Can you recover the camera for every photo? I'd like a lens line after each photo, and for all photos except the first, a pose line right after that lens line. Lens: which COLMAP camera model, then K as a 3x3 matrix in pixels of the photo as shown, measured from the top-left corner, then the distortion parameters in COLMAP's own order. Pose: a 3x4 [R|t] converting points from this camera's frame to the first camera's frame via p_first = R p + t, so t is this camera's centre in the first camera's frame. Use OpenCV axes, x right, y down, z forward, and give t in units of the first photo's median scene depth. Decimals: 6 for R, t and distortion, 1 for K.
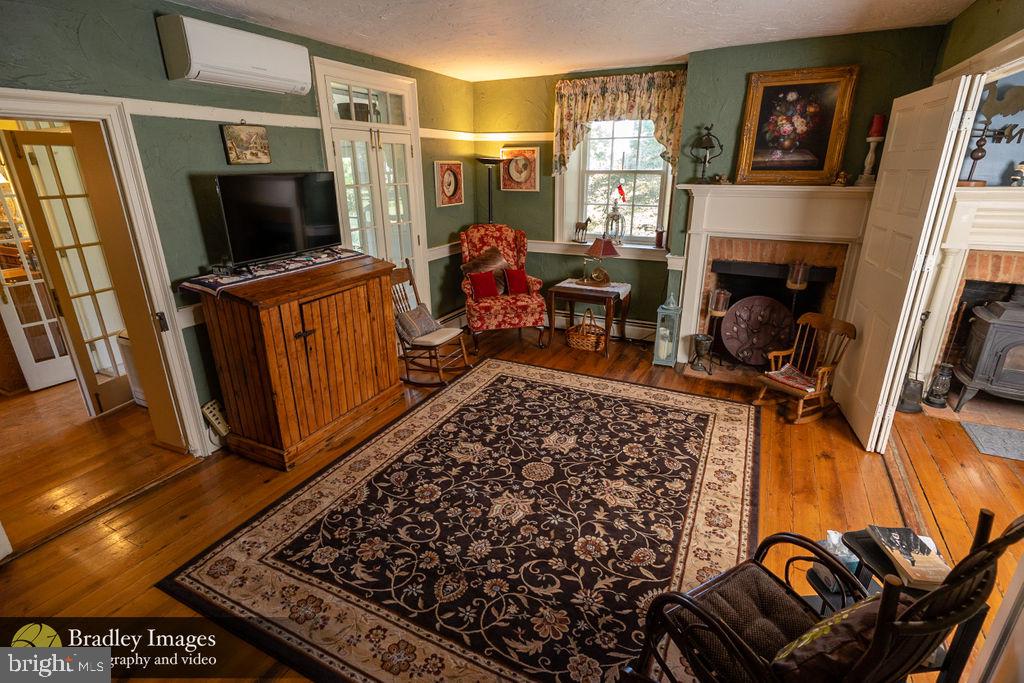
lens RADIAL K [[491.7, 0, 513.3], [0, 491.7, 341.7], [0, 0, 1]] dist [0.002947, -0.000114]
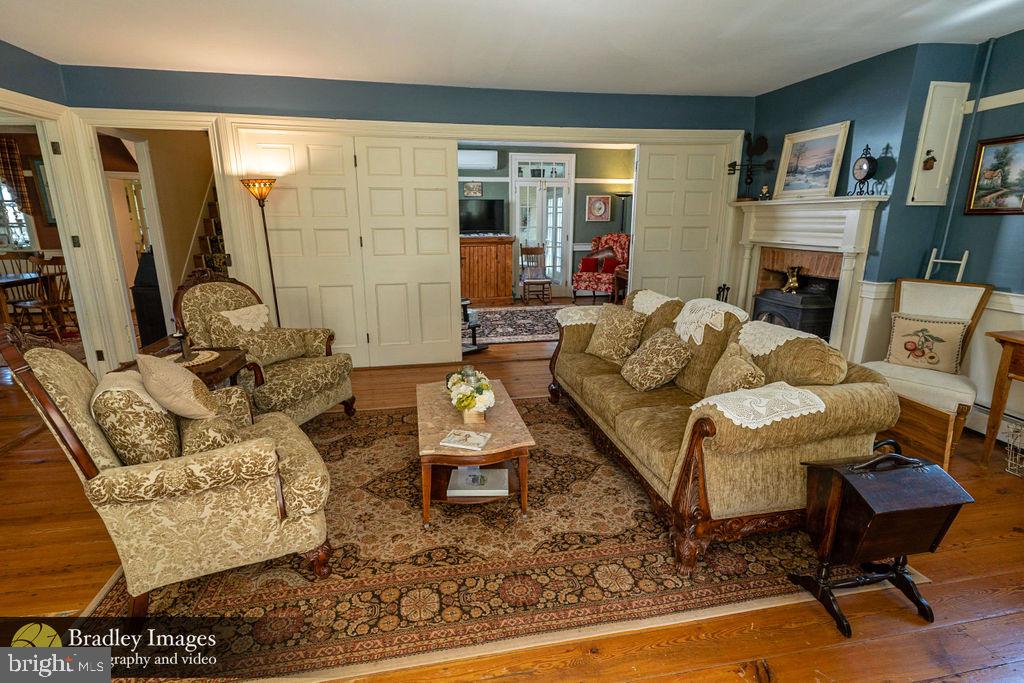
lens RADIAL K [[491.7, 0, 510.6], [0, 491.7, 342.3], [0, 0, 1]] dist [0.002947, -0.000114]
pose [[0.613742, 0.201650, -0.763321, 1.728272], [-0.269949, 0.962159, 0.037128, 0.233578], [0.741922, 0.183271, 0.644952, -0.398302]]
